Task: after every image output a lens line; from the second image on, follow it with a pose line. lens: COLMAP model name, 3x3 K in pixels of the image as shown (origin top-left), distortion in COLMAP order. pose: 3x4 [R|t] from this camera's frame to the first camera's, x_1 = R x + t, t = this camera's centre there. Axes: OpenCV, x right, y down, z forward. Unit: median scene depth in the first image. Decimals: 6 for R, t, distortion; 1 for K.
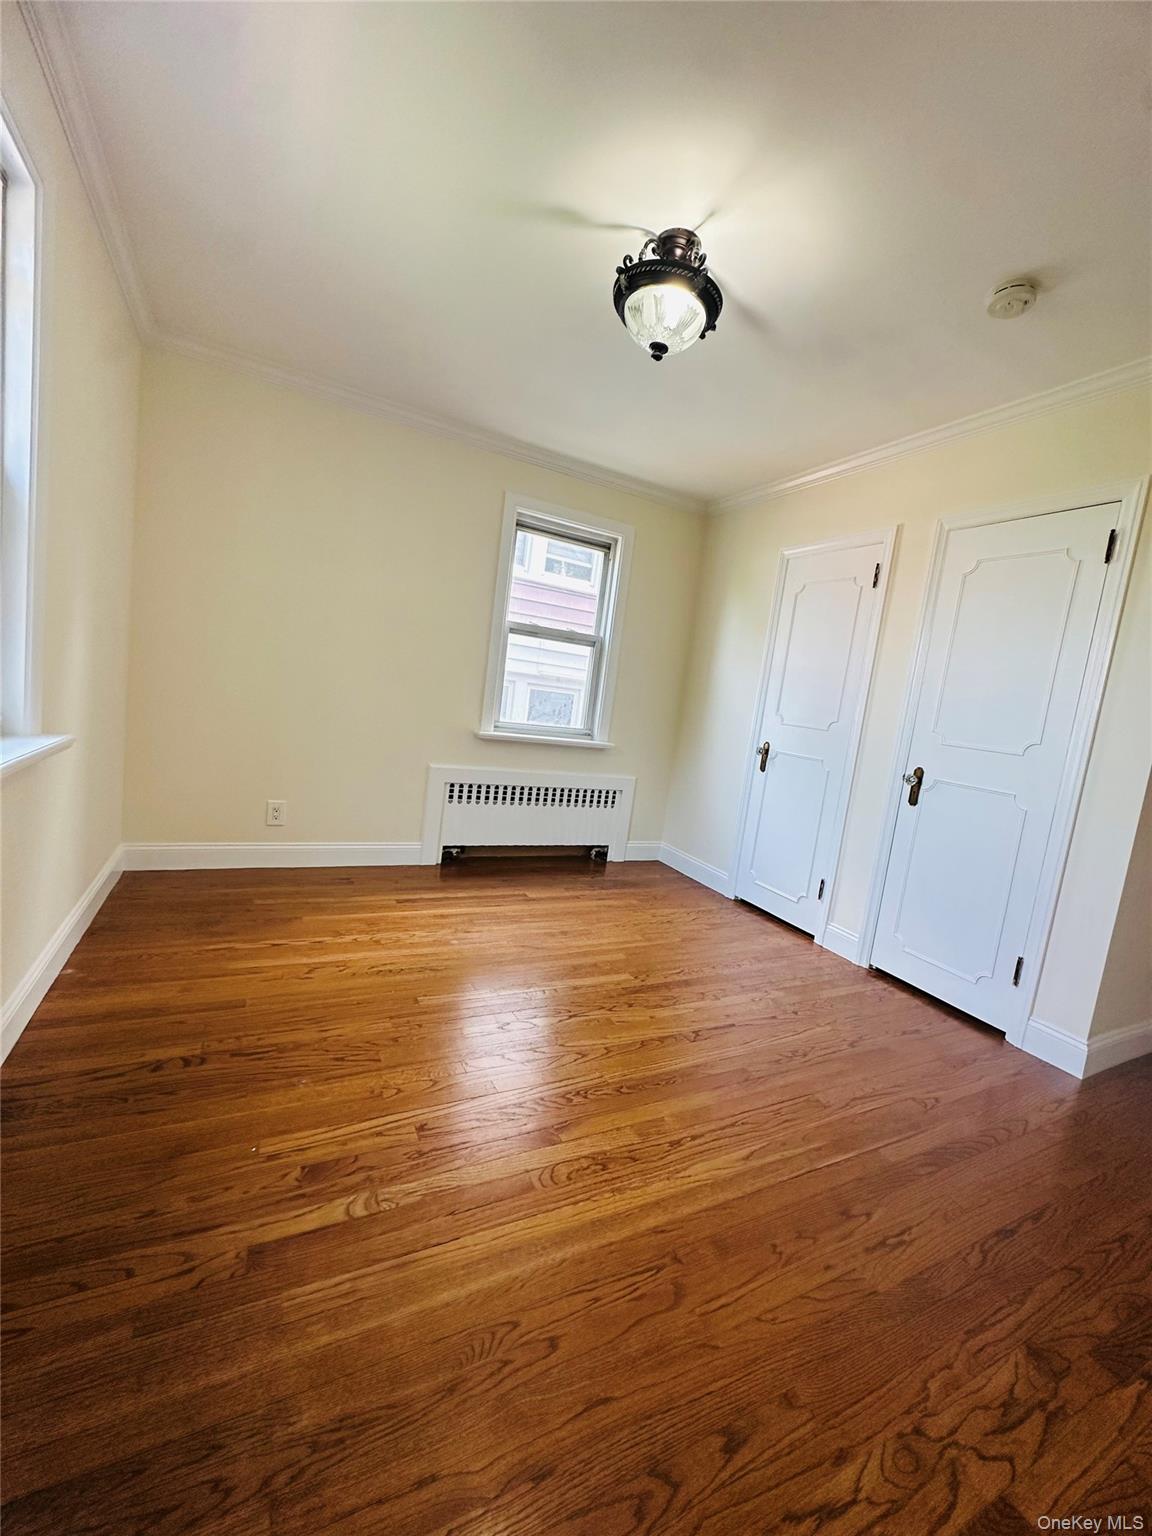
lens RADIAL K [[614.3, 0, 576.0], [0, 614.3, 768.0], [0, 0, 1]] dist [-0.001168, -0.000179]
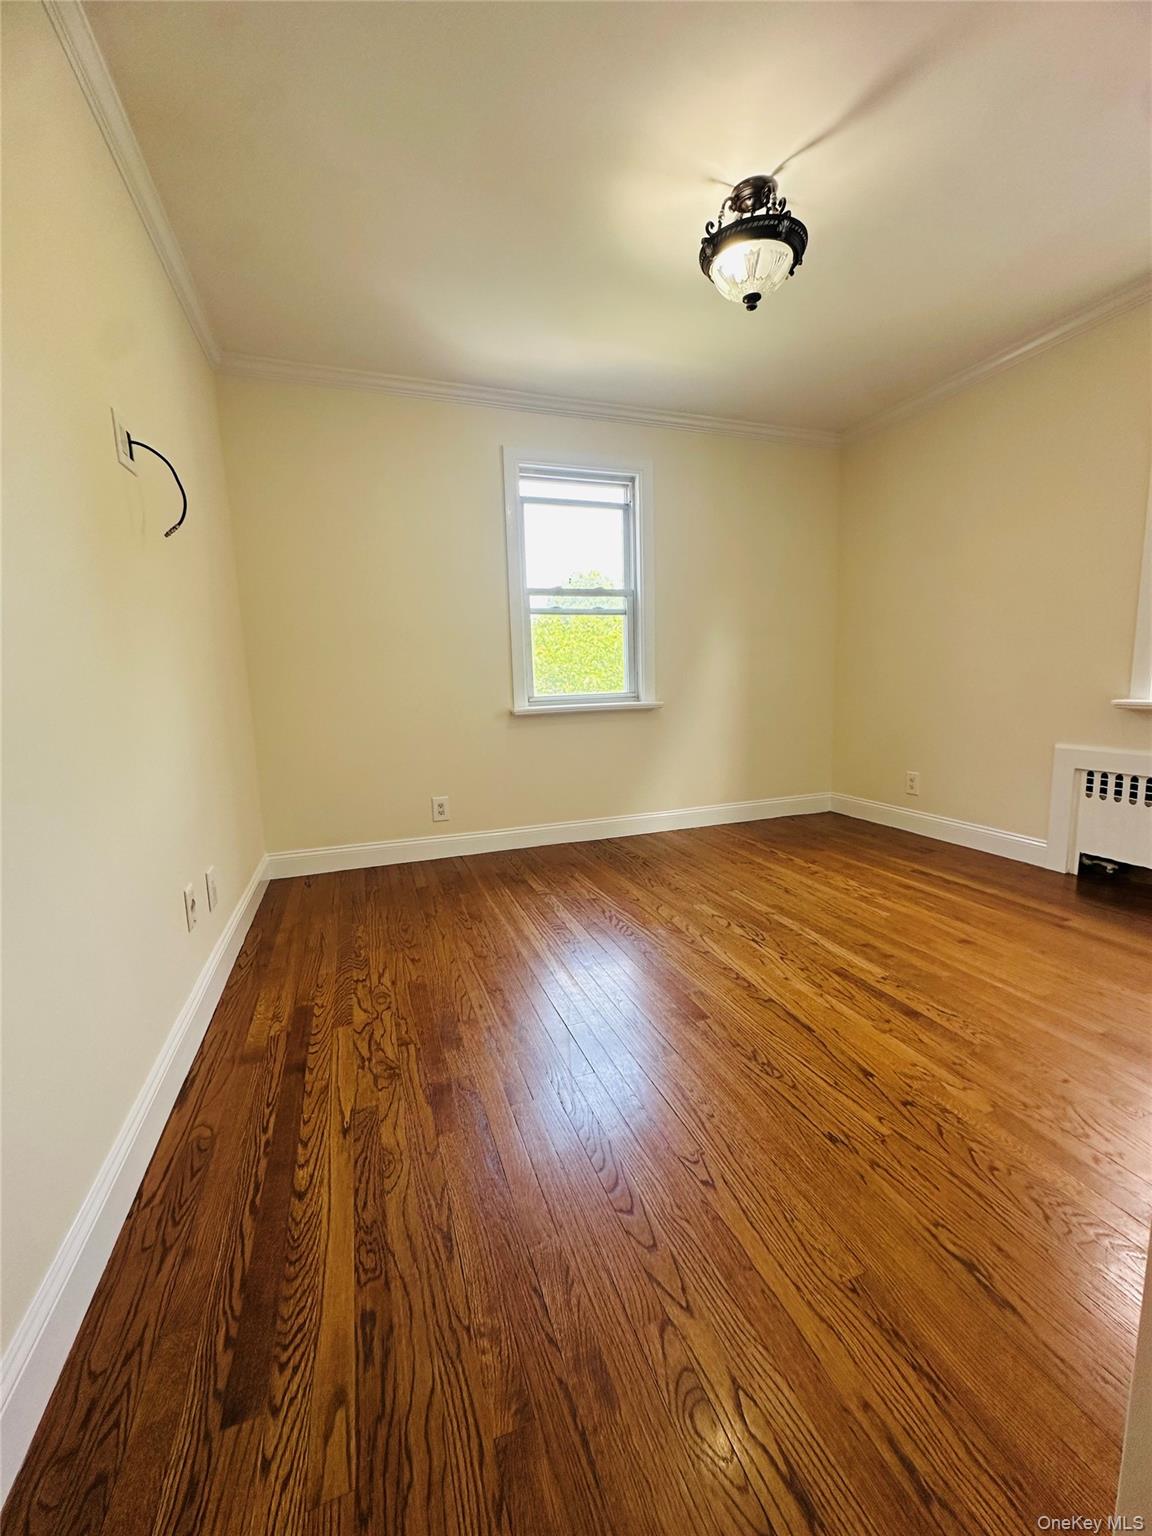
lens RADIAL K [[614.3, 0, 576.0], [0, 614.3, 768.0], [0, 0, 1]] dist [-0.001168, -0.000179]
pose [[-0.130299, 0.027110, -0.991104, 0.923624], [-0.103890, 0.993750, 0.040841, 0.082113], [0.986017, 0.108287, -0.126668, 0.682803]]
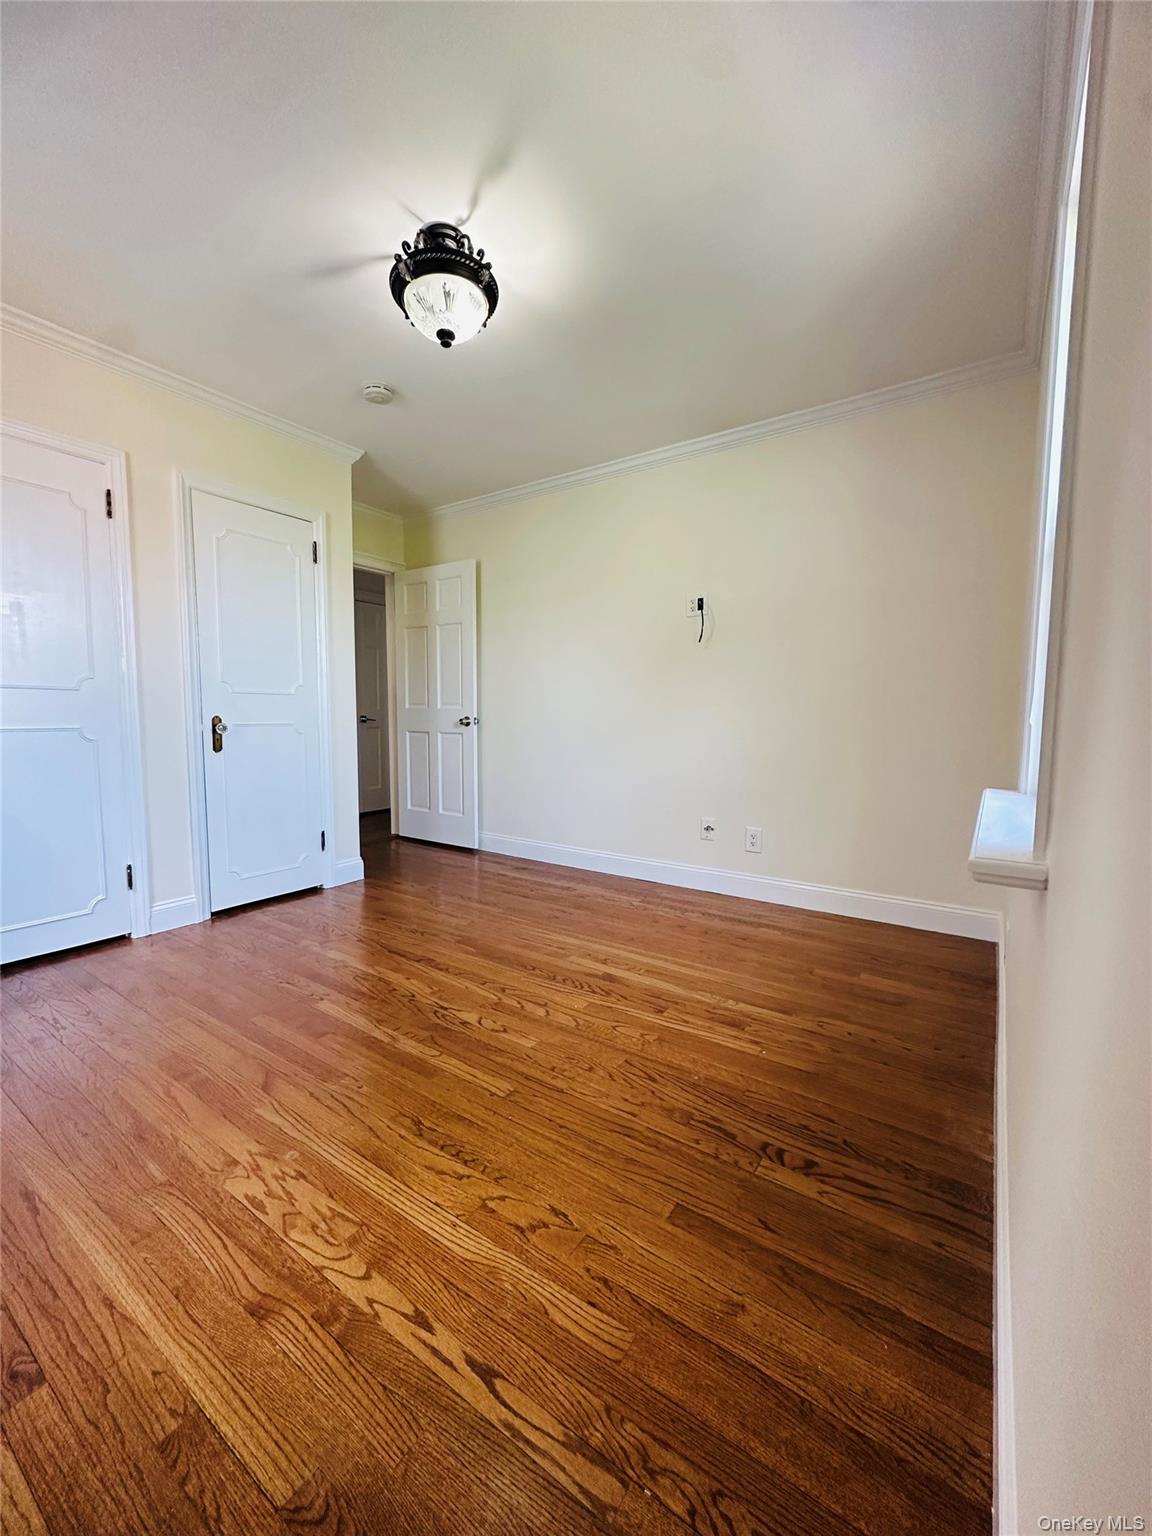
lens RADIAL K [[614.3, 0, 576.0], [0, 614.3, 768.0], [0, 0, 1]] dist [-0.001168, -0.000179]
pose [[-0.470618, -0.207238, 0.857655, -0.739011], [0.038813, 0.966223, 0.254769, -0.176549], [-0.881483, 0.153187, -0.446678, 1.020939]]
